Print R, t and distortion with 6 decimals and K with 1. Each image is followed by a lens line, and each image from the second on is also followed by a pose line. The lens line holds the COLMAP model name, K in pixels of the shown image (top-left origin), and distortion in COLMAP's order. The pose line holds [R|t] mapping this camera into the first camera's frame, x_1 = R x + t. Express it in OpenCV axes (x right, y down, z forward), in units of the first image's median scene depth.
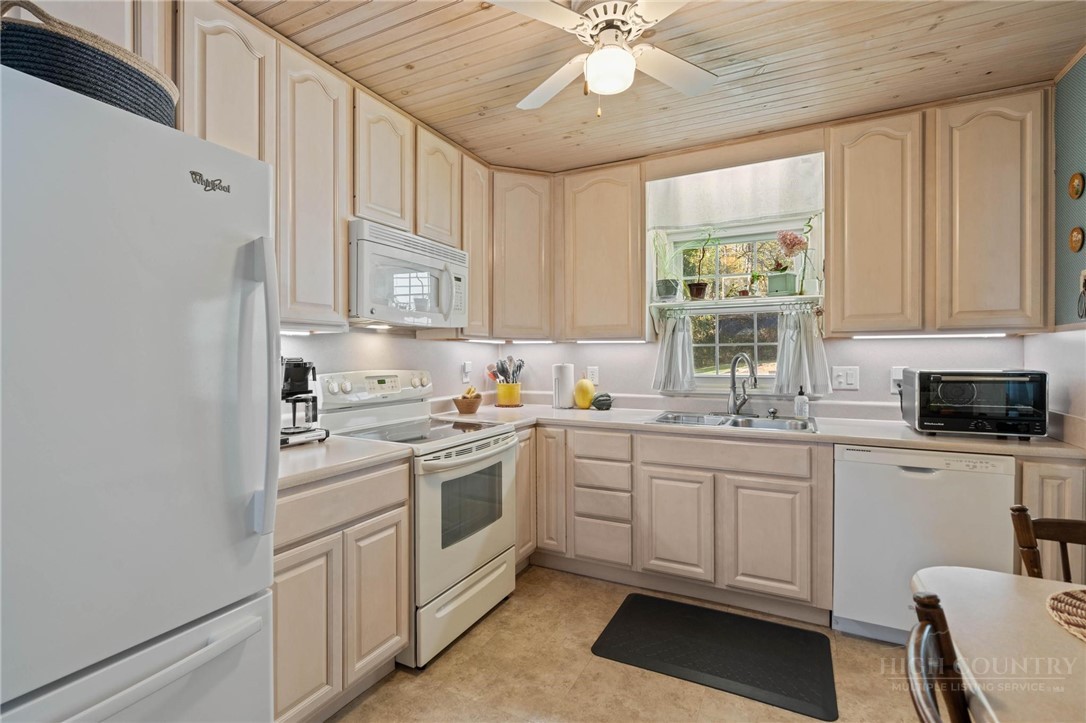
lens RADIAL K [[487.7, 0, 540.1], [0, 487.7, 359.3], [0, 0, 1]] dist [-0.010983, 0.003901]
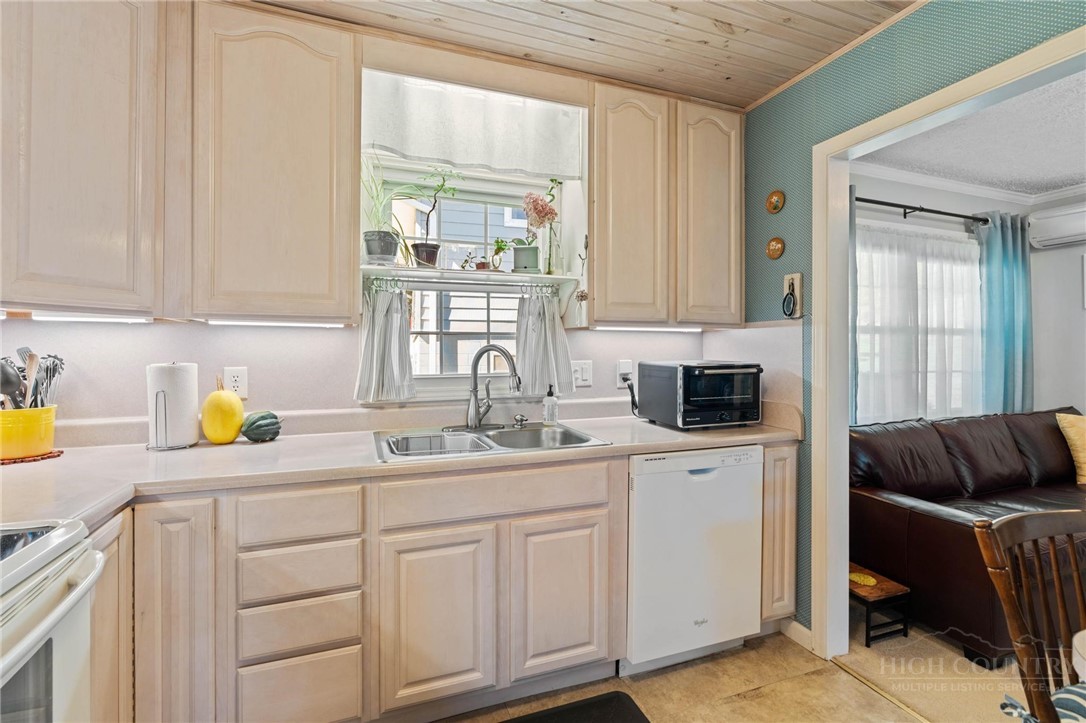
lens RADIAL K [[487.7, 0, 525.3], [0, 487.7, 344.1], [0, 0, 1]] dist [-0.010983, 0.003901]
pose [[0.674198, 0.006666, 0.738521, -0.106887], [0.002329, 0.999935, -0.011151, -0.005245], [-0.738547, 0.009238, 0.674138, 0.475117]]
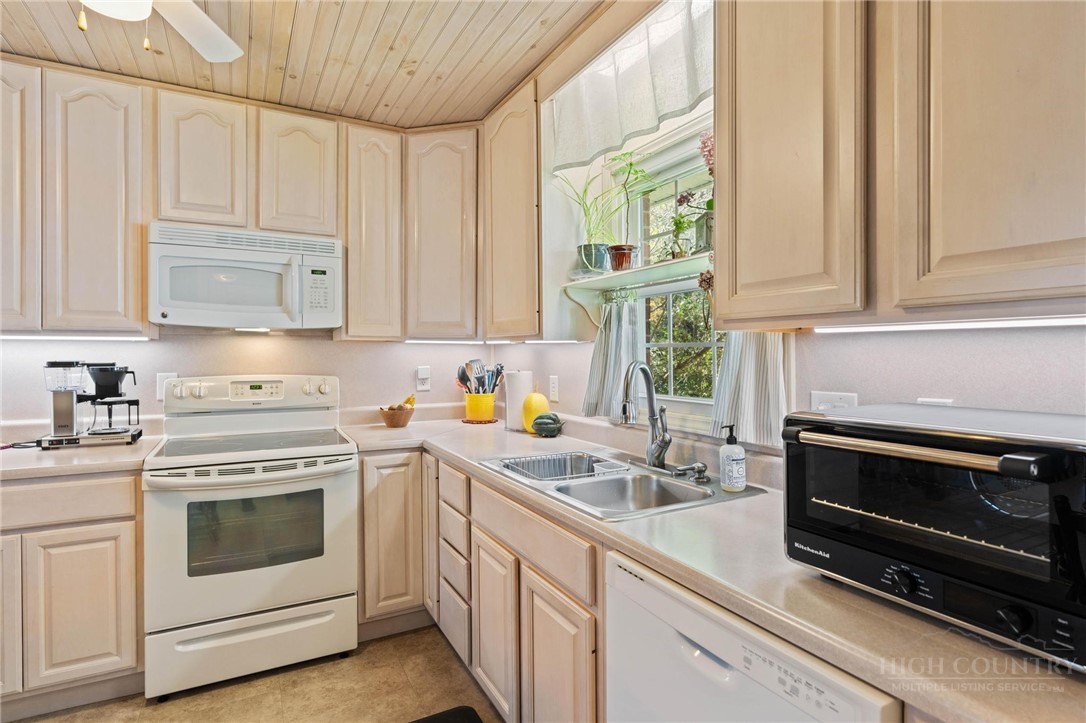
lens RADIAL K [[552.6, 0, 542.4], [0, 552.6, 357.9], [0, 0, 1]] dist [-0.003391, 0.002698]
pose [[0.827314, 0.008170, -0.561681, 0.707132], [-0.007003, 0.999967, 0.004230, -0.018647], [0.561697, 0.000434, 0.827343, 0.404738]]
